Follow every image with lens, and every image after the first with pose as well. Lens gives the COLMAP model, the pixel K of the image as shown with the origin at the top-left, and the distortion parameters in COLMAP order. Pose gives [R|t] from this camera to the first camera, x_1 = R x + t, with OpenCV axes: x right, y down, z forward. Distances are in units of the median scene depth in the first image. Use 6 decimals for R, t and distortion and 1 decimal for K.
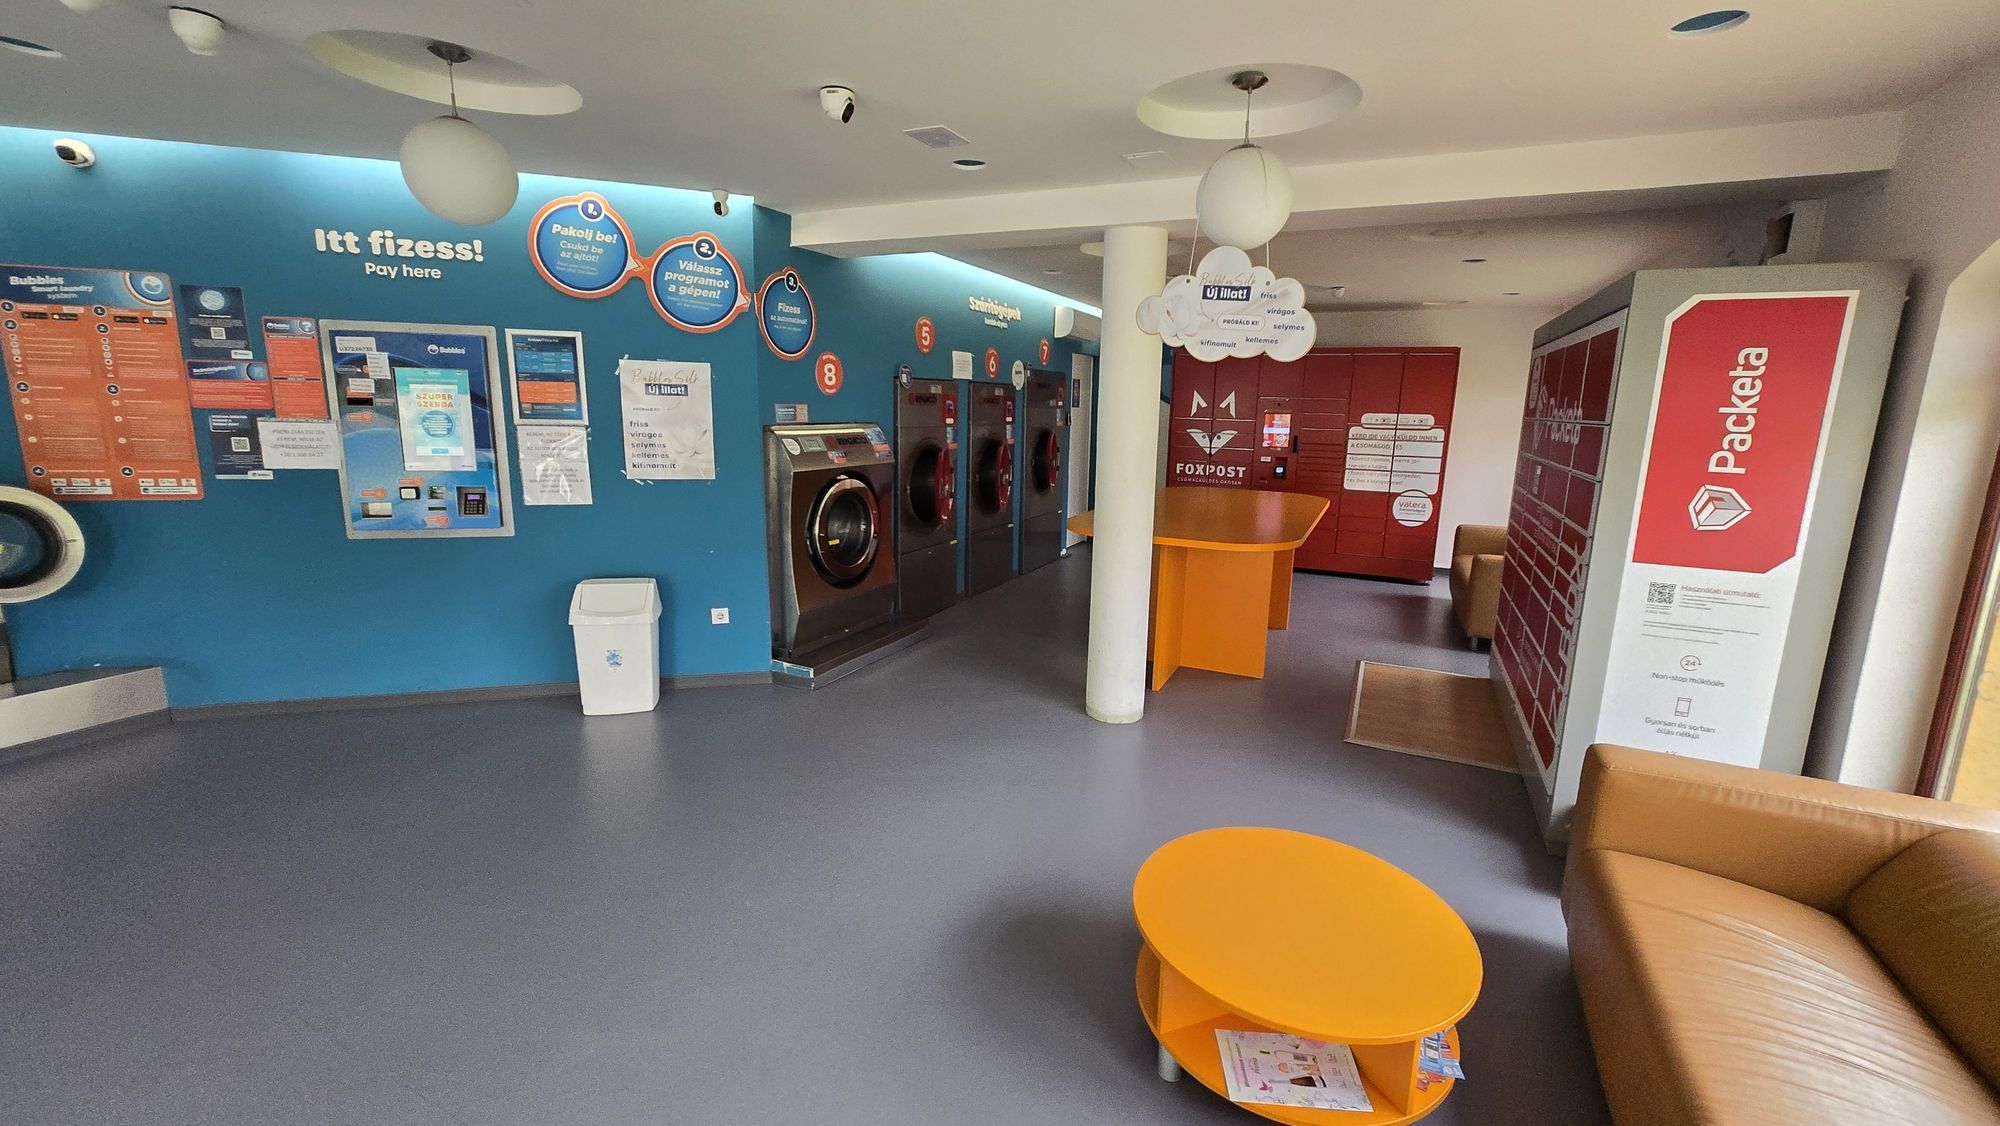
lens RADIAL K [[800.6, 0, 1006.3], [0, 800.6, 550.0], [0, 0, 1]] dist [0.000790, 0.000473]
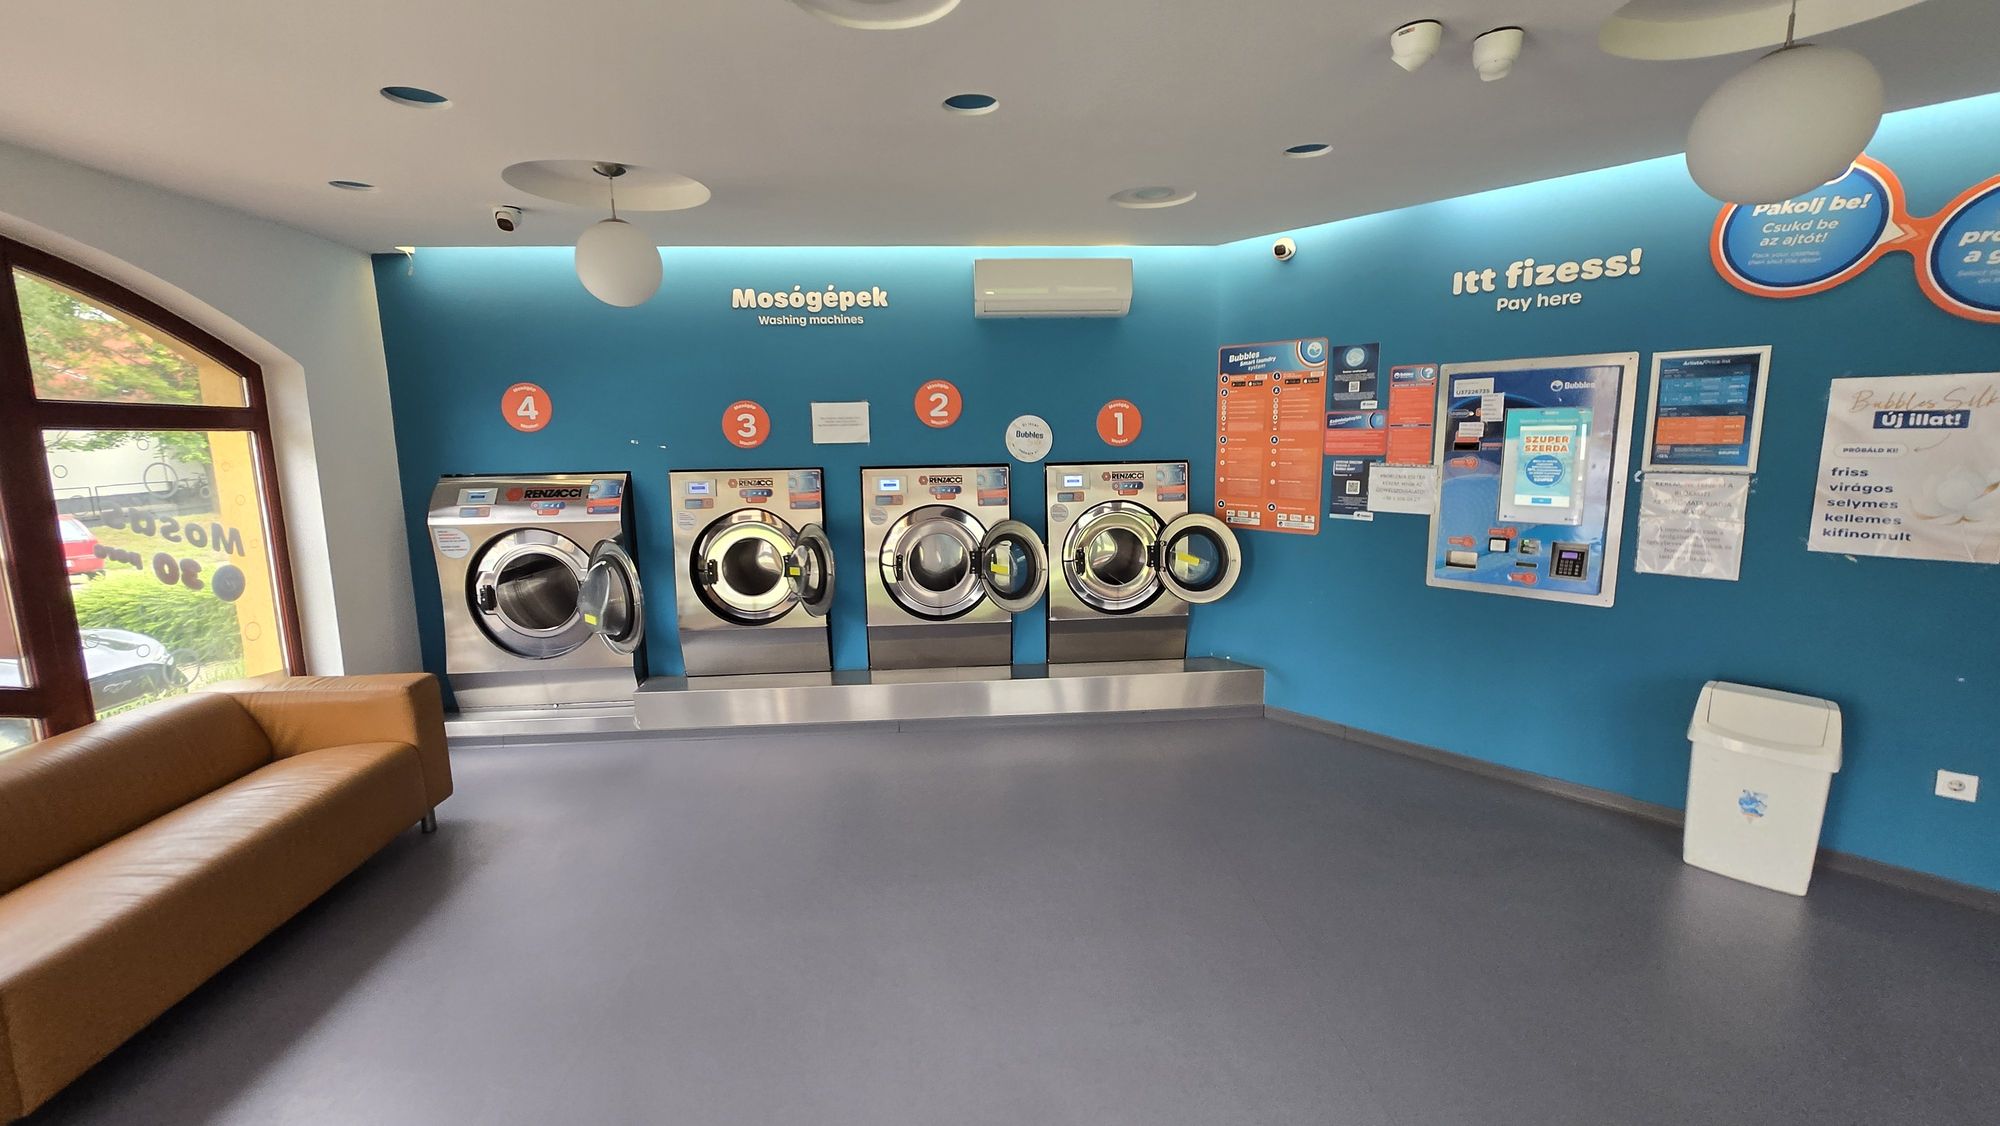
lens RADIAL K [[800.6, 0, 1006.3], [0, 800.6, 550.0], [0, 0, 1]] dist [0.000790, 0.000473]
pose [[0.482747, 0.099421, -0.870098, -0.227400], [-0.130638, 0.990594, 0.040709, -0.030228], [0.865961, 0.094016, 0.491195, 0.068012]]
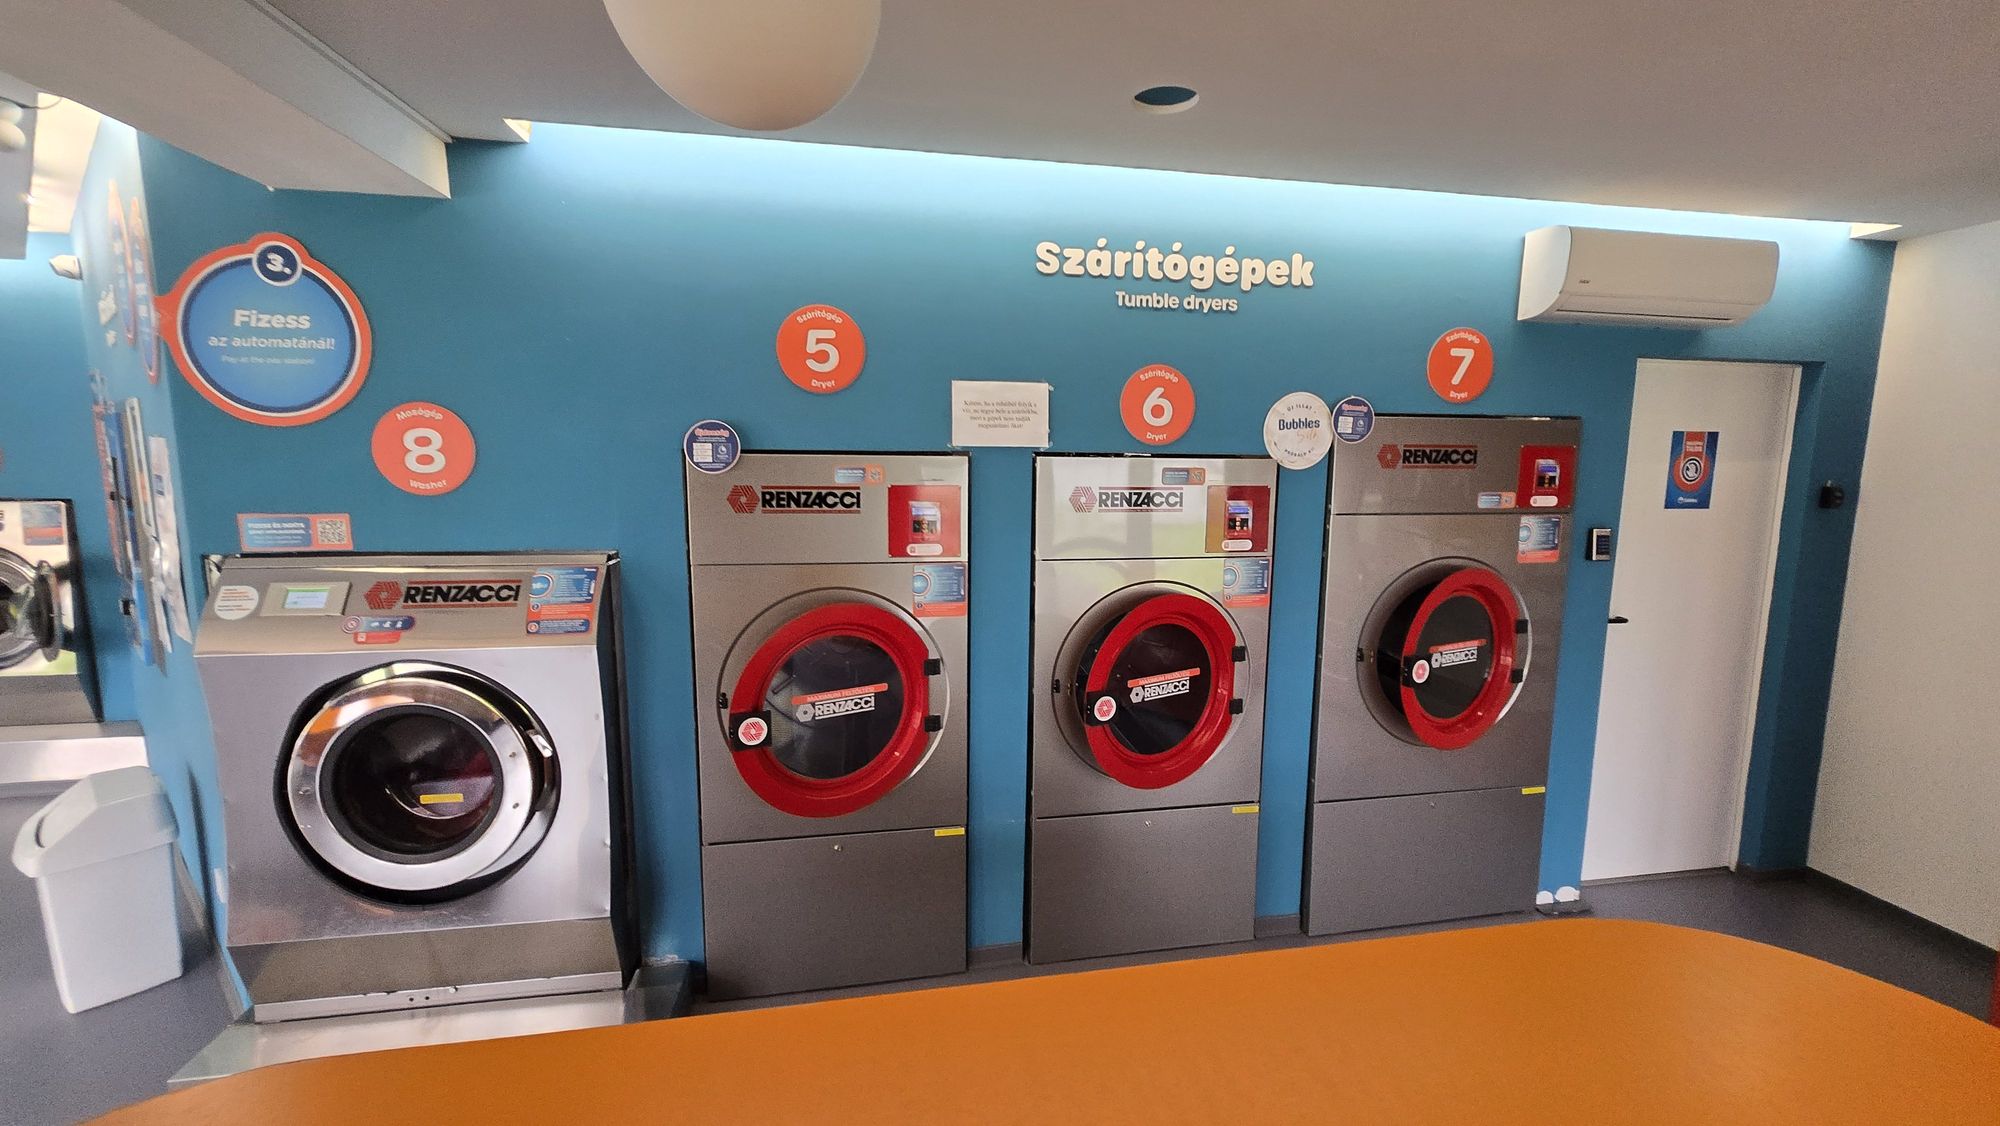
lens RADIAL K [[768.5, 0, 1000.0], [0, 768.5, 563.0], [0, 0, 1]] dist [0.000301, 0.000077]
pose [[0.583776, 0.092522, -0.806626, 0.394755], [-0.145738, 0.989291, 0.008000, -0.236015], [0.798728, 0.112886, 0.591008, 1.153174]]
